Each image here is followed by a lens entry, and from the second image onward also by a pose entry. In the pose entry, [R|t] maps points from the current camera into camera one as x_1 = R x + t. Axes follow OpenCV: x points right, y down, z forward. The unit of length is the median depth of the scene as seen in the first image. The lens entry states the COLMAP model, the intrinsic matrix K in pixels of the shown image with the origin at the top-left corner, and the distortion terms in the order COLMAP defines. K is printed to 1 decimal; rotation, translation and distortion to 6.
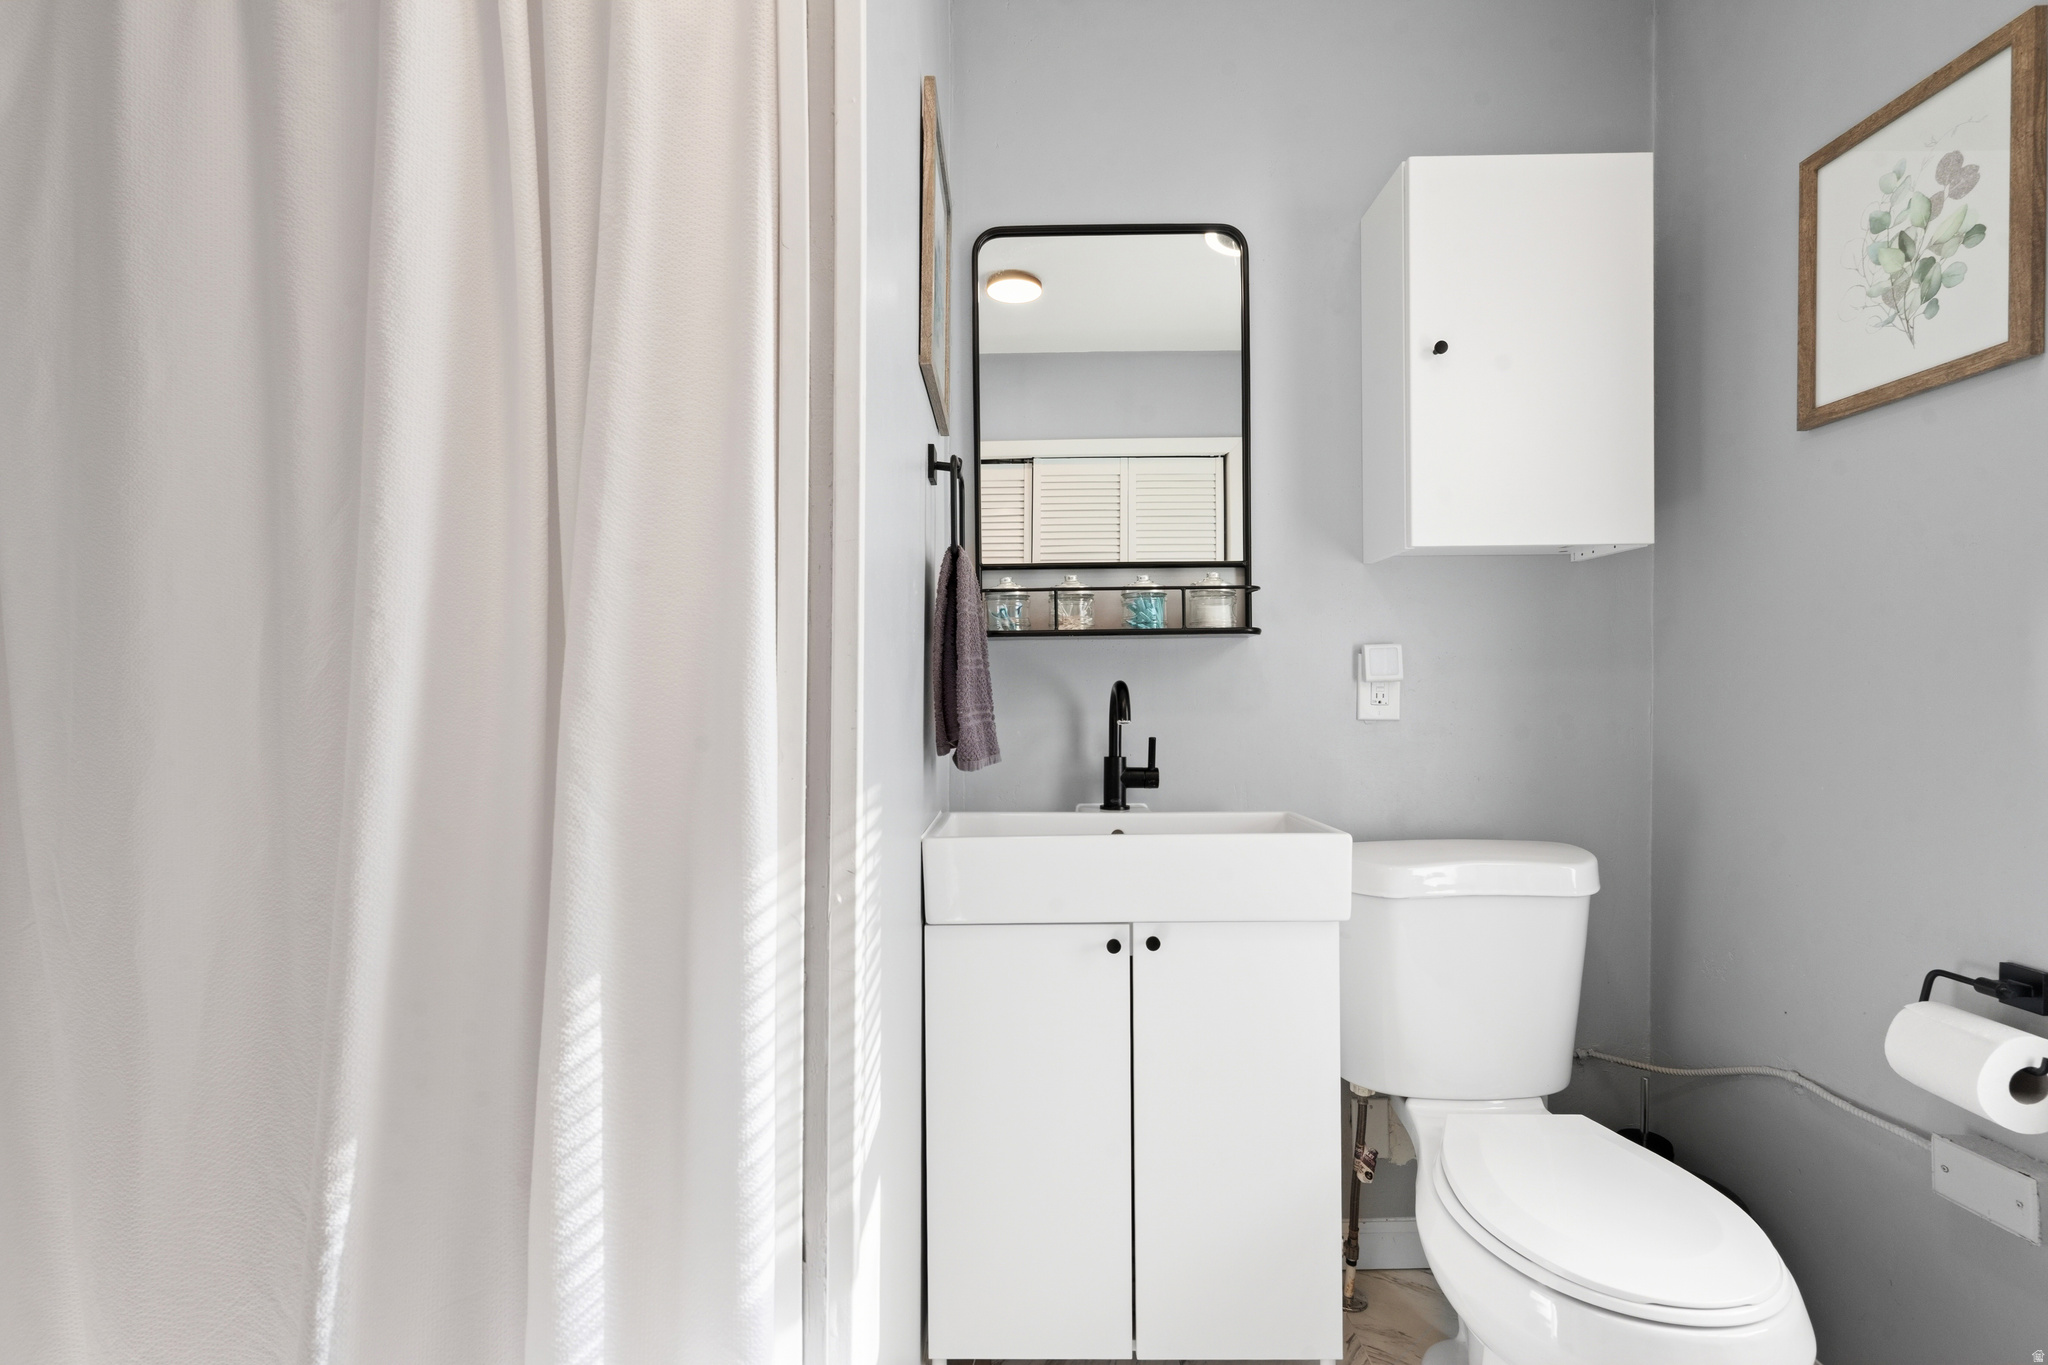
lens RADIAL K [[938.2, 0, 1018.5], [0, 938.2, 673.2], [0, 0, 1]] dist [-0.002592, -0.000106]
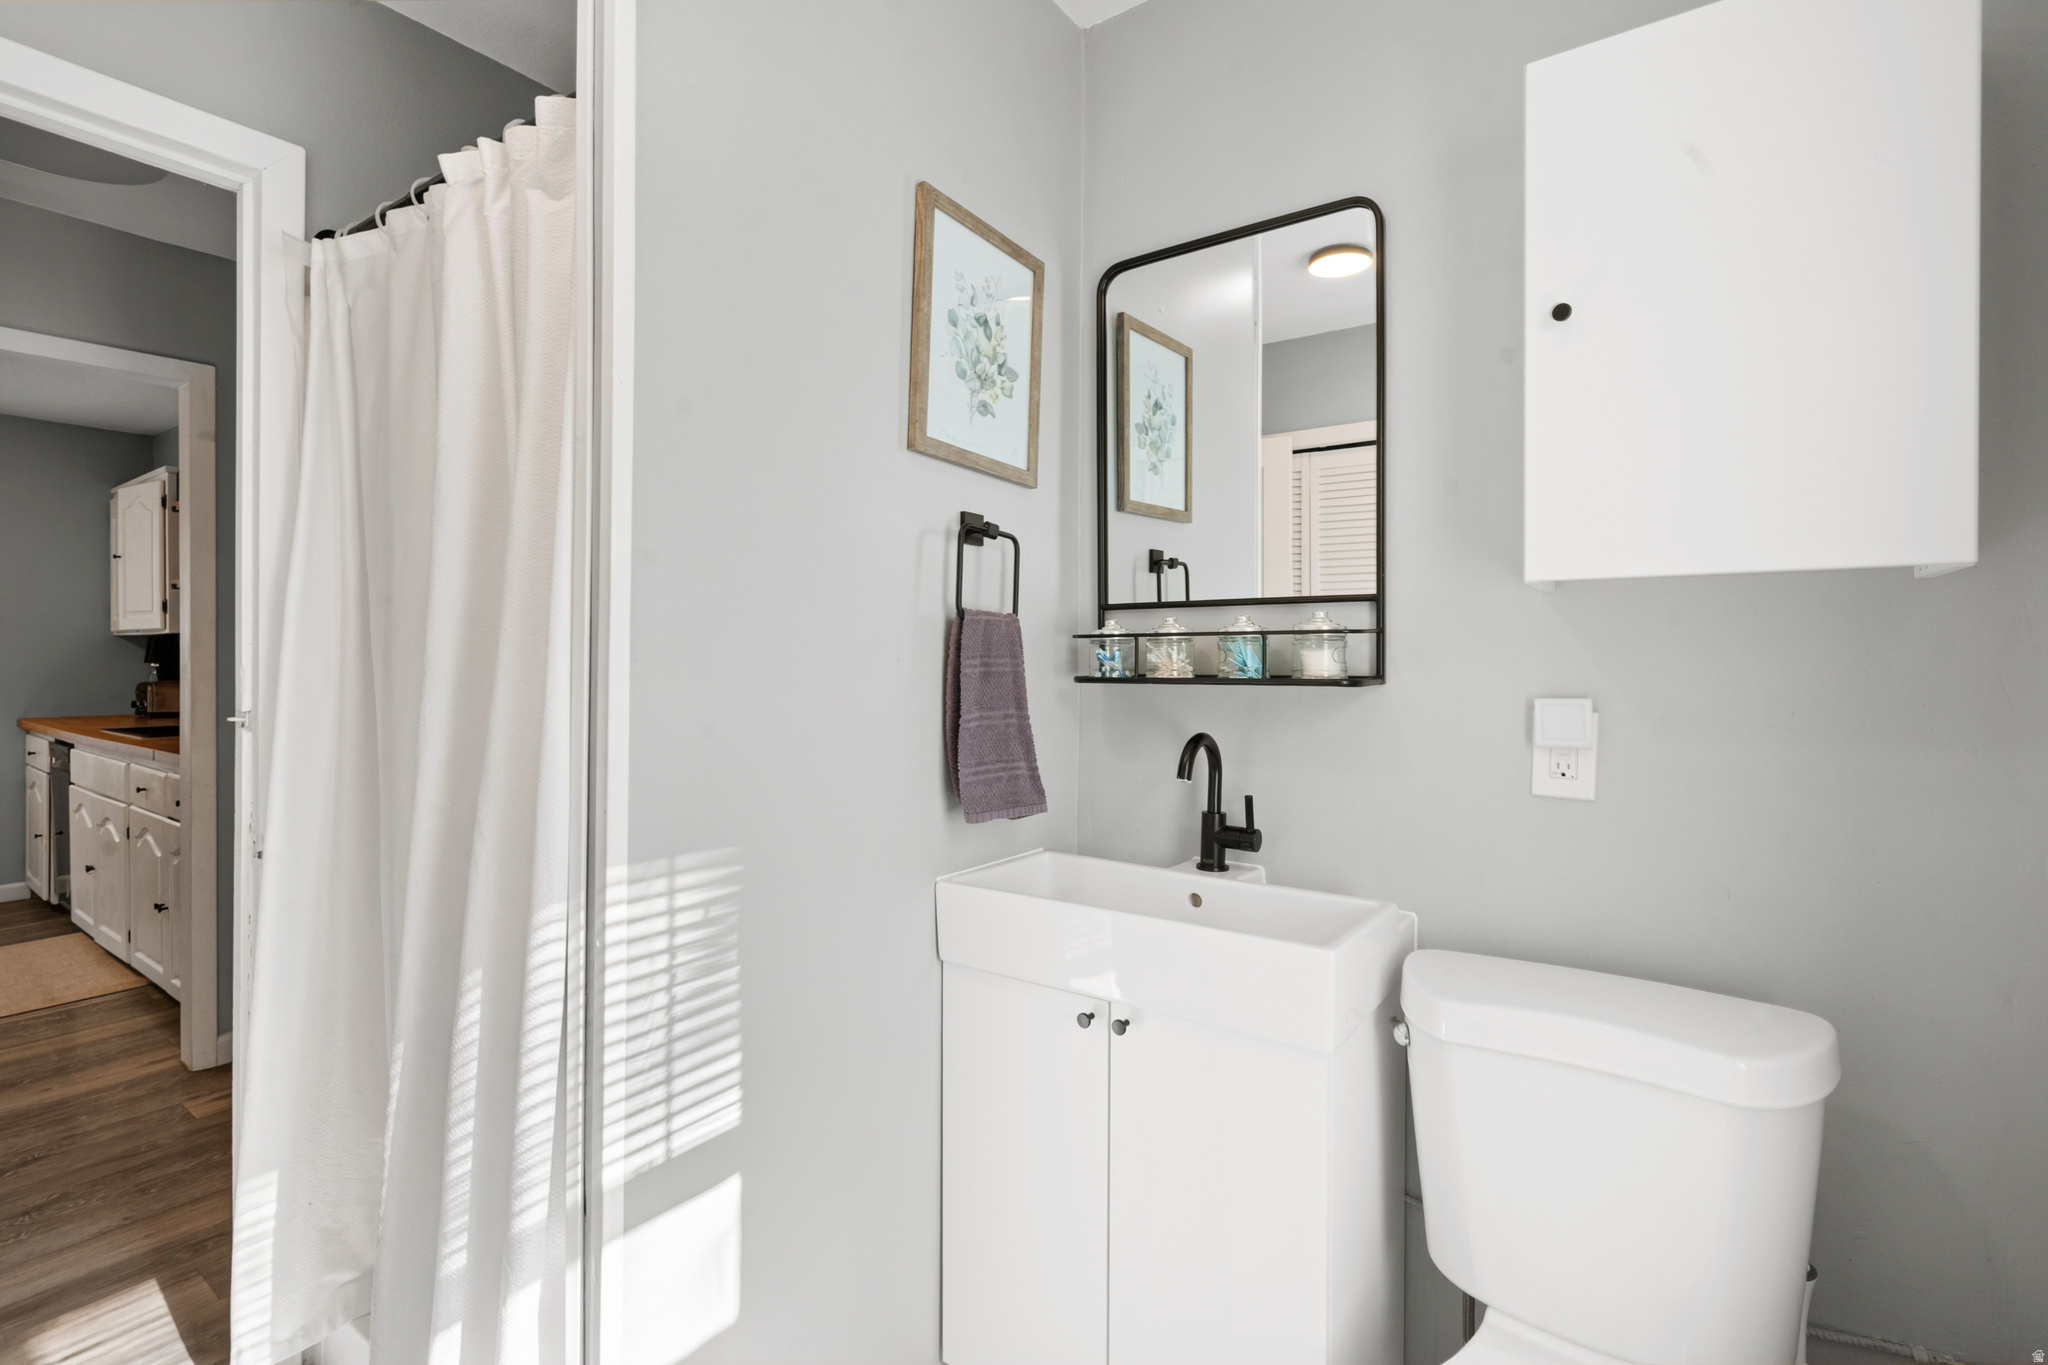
lens RADIAL K [[929.0, 0, 1015.4], [0, 929.0, 656.1], [0, 0, 1]] dist [-0.001754, -0.000482]
pose [[0.822307, 0.008183, -0.568985, 0.464683], [0.001764, 0.999855, 0.016929, -0.081716], [0.569041, -0.014924, 0.822174, 0.134870]]
